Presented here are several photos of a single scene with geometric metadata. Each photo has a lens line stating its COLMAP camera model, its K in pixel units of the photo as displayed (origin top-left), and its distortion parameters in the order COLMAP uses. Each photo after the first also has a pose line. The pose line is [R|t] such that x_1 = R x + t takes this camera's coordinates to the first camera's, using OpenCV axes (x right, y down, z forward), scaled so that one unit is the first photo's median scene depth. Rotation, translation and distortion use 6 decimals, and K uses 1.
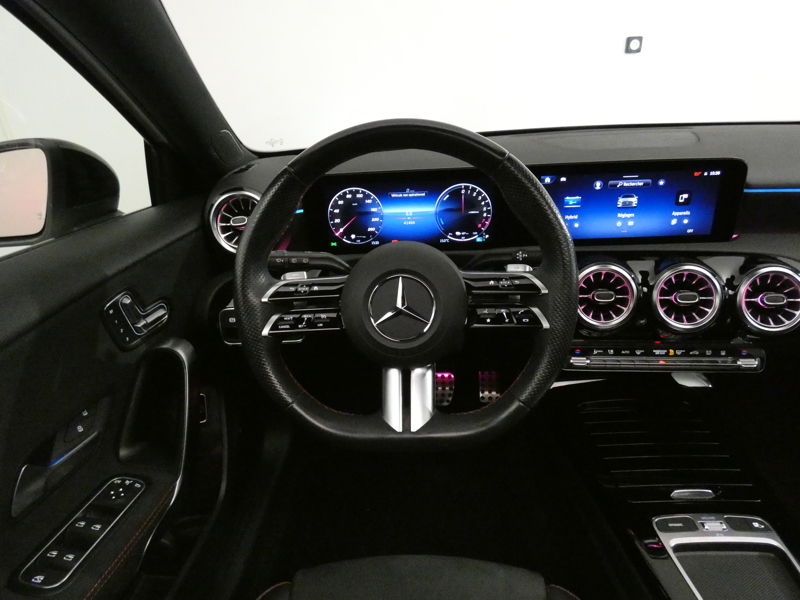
lens RADIAL K [[466.4, 0, 400.0], [0, 466.4, 300.0], [0, 0, 1]] dist [-0.004424, -0.002039]
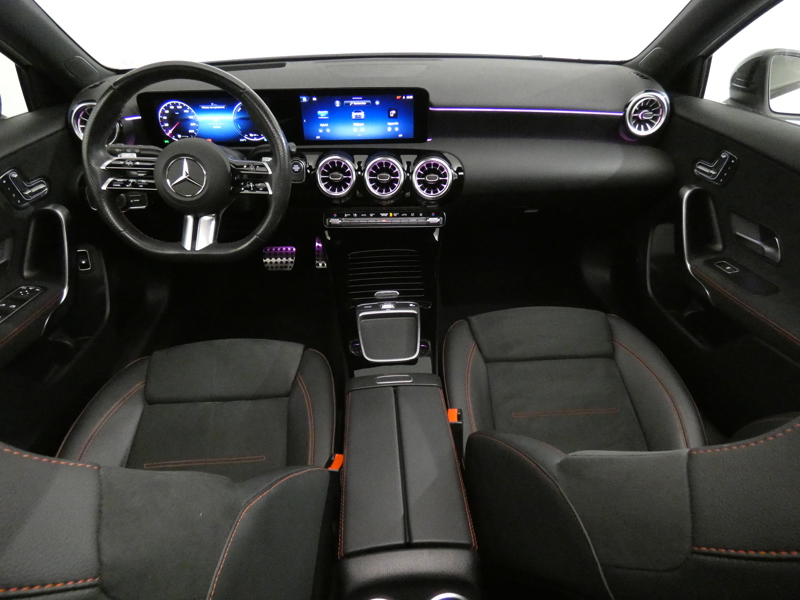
lens RADIAL K [[466.4, 0, 400.0], [0, 466.4, 300.0], [0, 0, 1]] dist [-0.004424, -0.002039]
pose [[0.992414, -0.024961, 0.120377, 0.427375], [0.003422, 0.984400, 0.175912, 0.123389], [-0.122890, -0.174166, 0.977018, -0.646358]]
